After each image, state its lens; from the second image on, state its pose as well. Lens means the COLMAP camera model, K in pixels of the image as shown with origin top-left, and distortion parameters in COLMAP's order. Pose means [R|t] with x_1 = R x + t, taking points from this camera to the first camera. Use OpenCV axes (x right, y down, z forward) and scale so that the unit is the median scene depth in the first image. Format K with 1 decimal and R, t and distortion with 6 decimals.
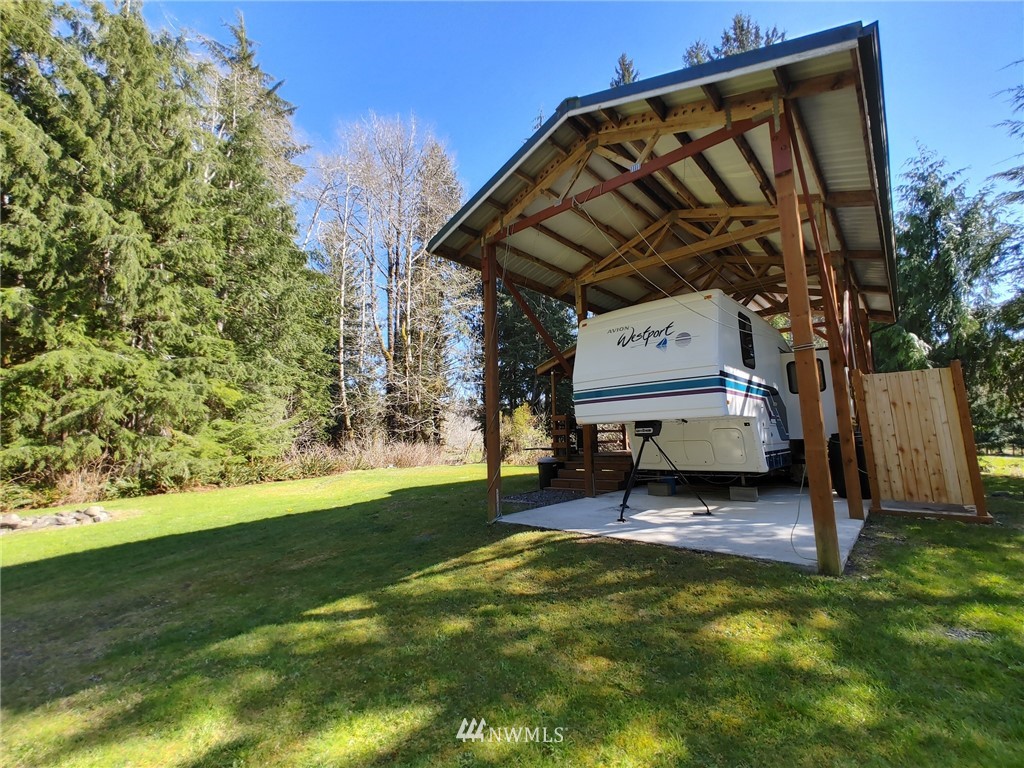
lens RADIAL K [[442.0, 0, 510.5], [0, 442.0, 382.6], [0, 0, 1]] dist [-0.001439, -0.000341]
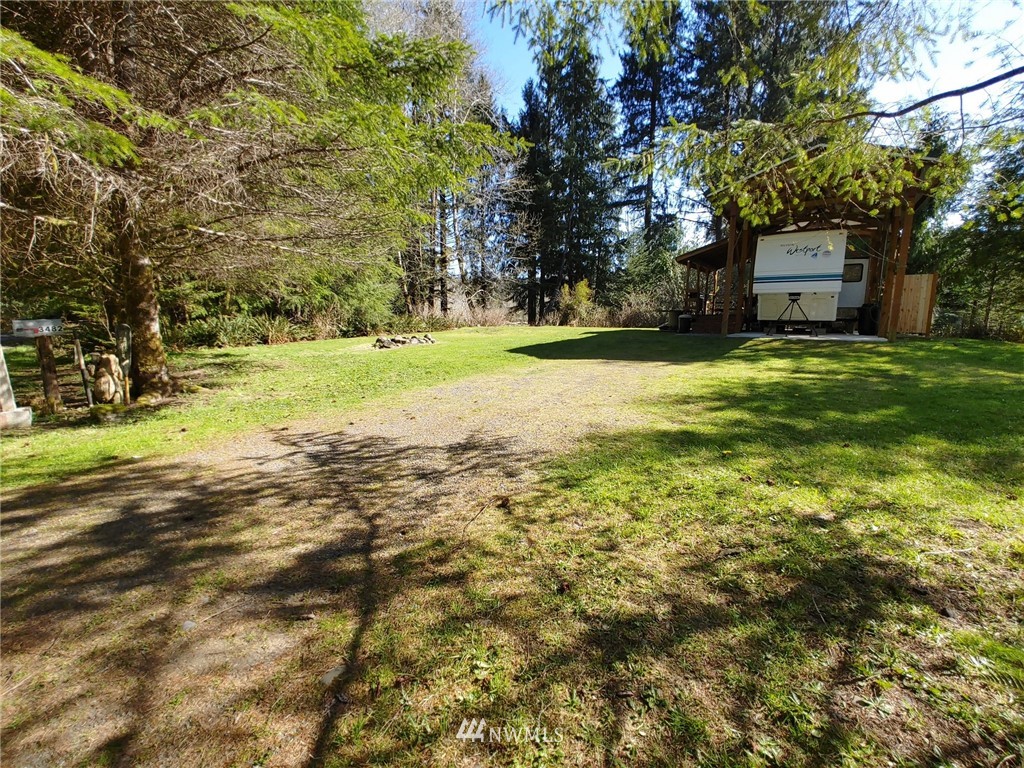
lens RADIAL K [[442.0, 0, 518.9], [0, 442.0, 381.9], [0, 0, 1]] dist [-0.001439, -0.000341]
pose [[0.990181, 0.016745, 0.138782, -1.154988], [-0.053919, 0.961723, 0.268667, 0.001302], [-0.128971, -0.273512, 0.953183, -0.848626]]
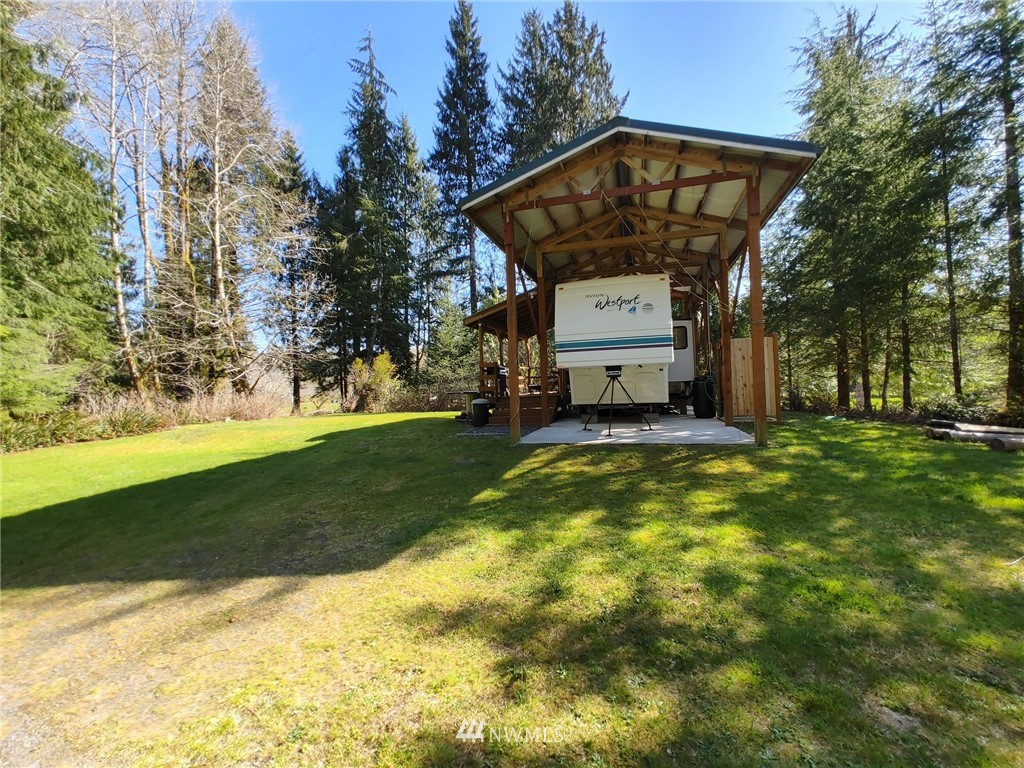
lens RADIAL K [[442.0, 0, 517.7], [0, 442.0, 385.9], [0, 0, 1]] dist [-0.001439, -0.000341]
pose [[0.896172, -0.003277, 0.443694, -0.518873], [-0.047321, 0.993564, 0.102917, 0.019983], [-0.441175, -0.113228, 0.890249, -0.085374]]
